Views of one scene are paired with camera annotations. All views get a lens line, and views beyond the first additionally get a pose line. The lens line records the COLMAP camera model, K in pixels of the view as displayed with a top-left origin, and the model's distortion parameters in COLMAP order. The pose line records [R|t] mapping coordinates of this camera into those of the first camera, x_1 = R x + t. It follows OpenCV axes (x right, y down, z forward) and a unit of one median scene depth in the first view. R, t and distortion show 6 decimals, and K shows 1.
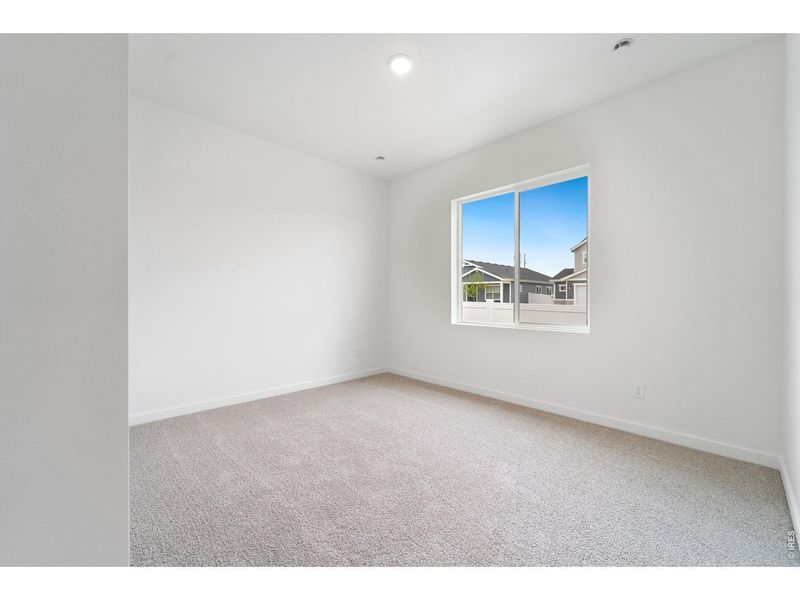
lens RADIAL K [[332.1, 0, 394.7], [0, 332.1, 296.9], [0, 0, 1]] dist [-0.000184, -0.000773]
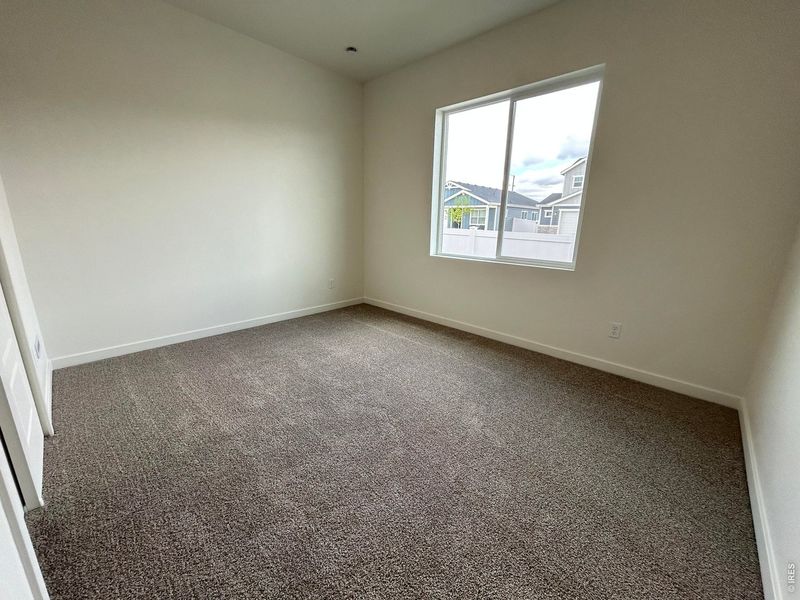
lens RADIAL K [[323.8, 0, 395.1], [0, 323.8, 299.6], [0, 0, 1]] dist [-0.000505, 0.000356]
pose [[0.998952, 0.005278, 0.045461, 0.048768], [-0.016172, 0.969952, 0.242757, -0.029342], [-0.042814, -0.243238, 0.969021, 0.138233]]
